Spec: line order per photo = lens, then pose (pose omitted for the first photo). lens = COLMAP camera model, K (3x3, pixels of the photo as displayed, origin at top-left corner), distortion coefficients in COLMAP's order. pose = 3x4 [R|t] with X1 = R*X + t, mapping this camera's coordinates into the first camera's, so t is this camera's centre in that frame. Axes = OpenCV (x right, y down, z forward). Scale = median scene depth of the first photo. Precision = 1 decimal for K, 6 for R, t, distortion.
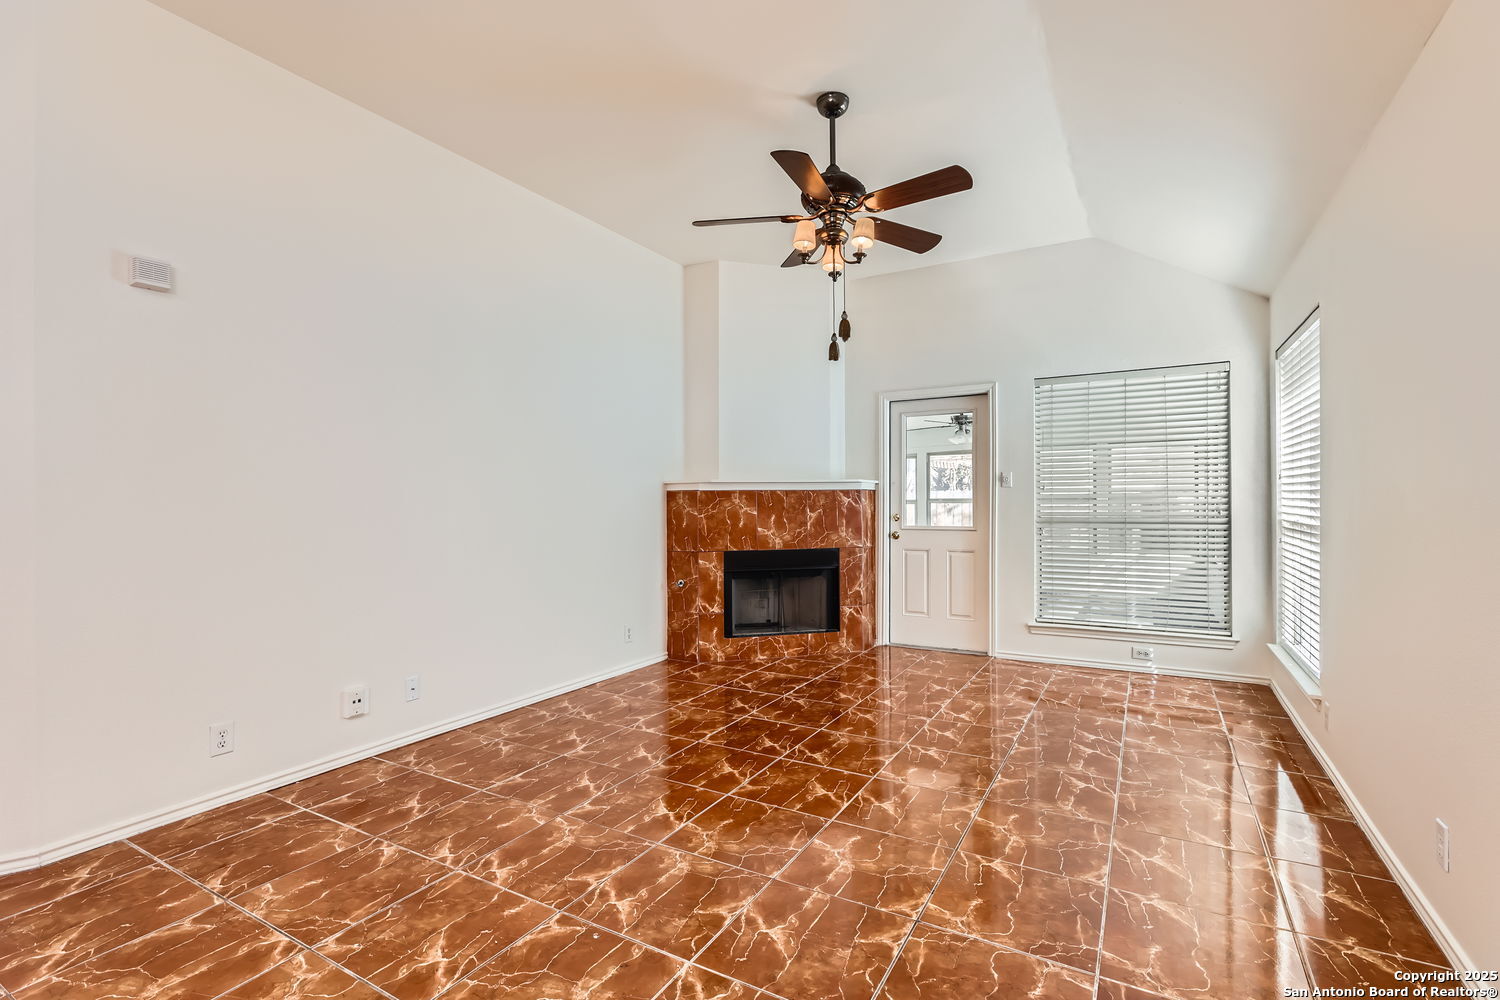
lens RADIAL K [[685.3, 0, 746.7], [0, 685.3, 511.2], [0, 0, 1]] dist [-0.004078, 0.001698]
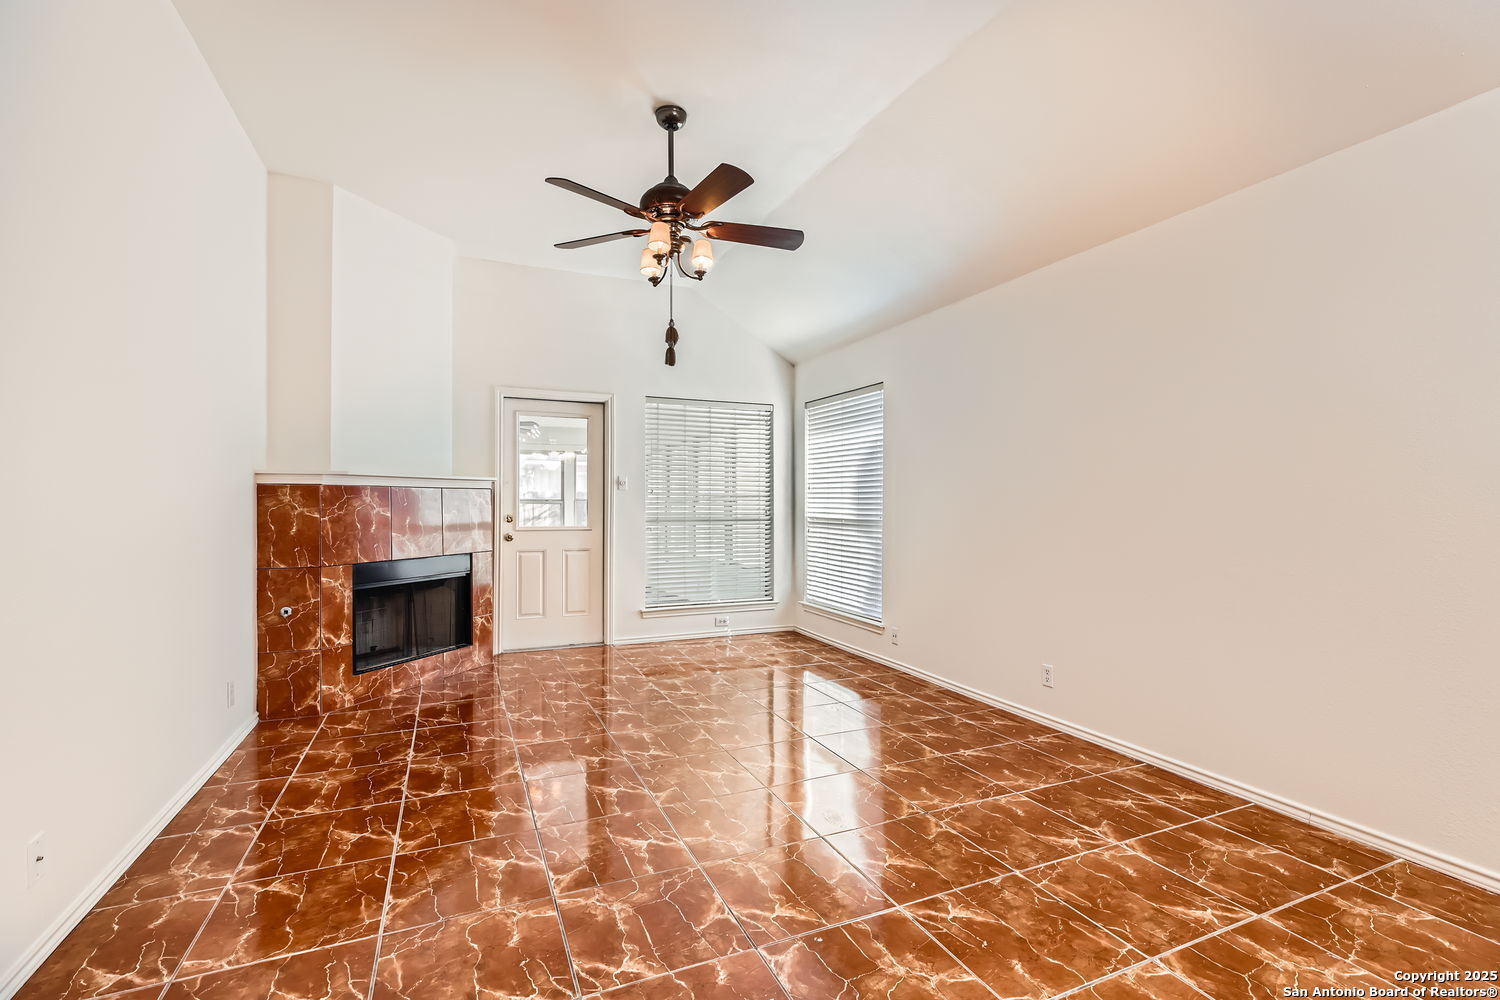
lens RADIAL K [[685.3, 0, 744.5], [0, 685.3, 507.3], [0, 0, 1]] dist [-0.004078, 0.001698]
pose [[0.593664, 0.003232, 0.804707, -0.396046], [0.005065, 0.999957, -0.007753, 0.002859], [-0.804697, 0.008679, 0.593622, 0.182991]]
